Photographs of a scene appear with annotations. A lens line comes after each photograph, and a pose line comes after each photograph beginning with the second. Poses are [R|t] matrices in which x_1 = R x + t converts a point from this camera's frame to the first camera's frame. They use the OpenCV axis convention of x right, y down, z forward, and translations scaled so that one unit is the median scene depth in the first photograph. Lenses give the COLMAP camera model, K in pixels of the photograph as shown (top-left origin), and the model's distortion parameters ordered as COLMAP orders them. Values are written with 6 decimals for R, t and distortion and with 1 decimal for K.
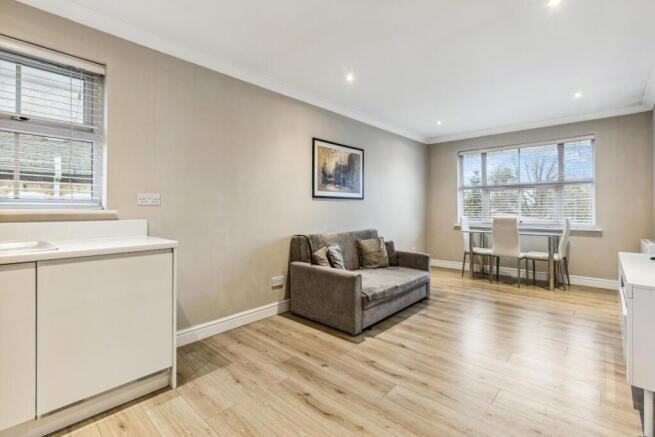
lens RADIAL K [[300.0, 0, 327.4], [0, 300.0, 209.5], [0, 0, 1]] dist [-0.000646, 0.002466]
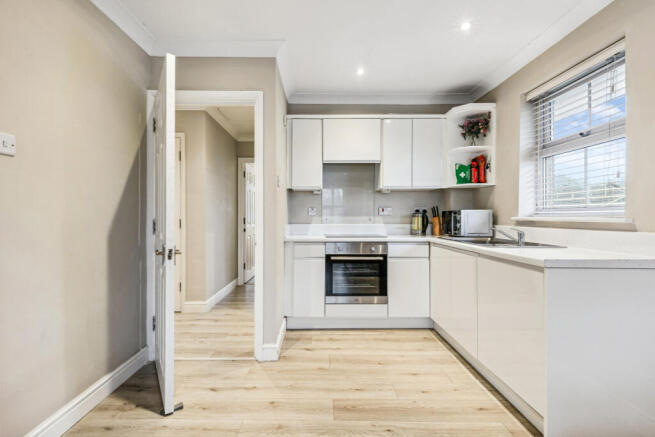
lens RADIAL K [[300.0, 0, 313.6], [0, 300.0, 219.6], [0, 0, 1]] dist [-0.000646, 0.002466]
pose [[-0.748351, 0.010277, -0.663223, 0.228956], [0.002829, 0.999920, 0.012301, -0.003459], [0.663297, 0.007329, -0.748321, 0.610107]]
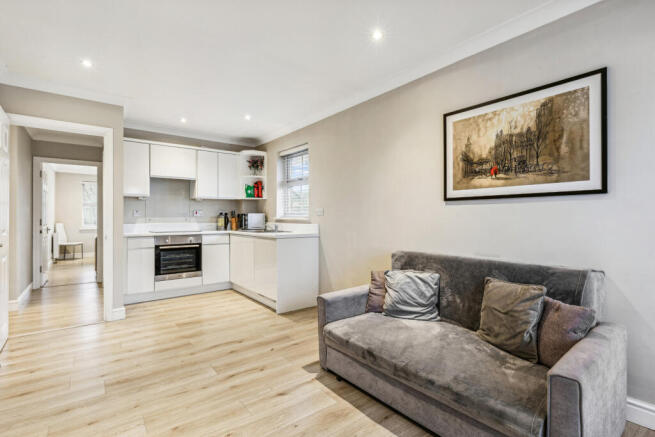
lens RADIAL K [[315.2, 0, 331.3], [0, 315.2, 216.0], [0, 0, 1]] dist [0.006334, -0.000127]
pose [[-0.162432, -0.000316, -0.986720, 0.708568], [0.001805, 0.999998, -0.000617, -0.005513], [0.986718, -0.001881, -0.162432, 0.856099]]
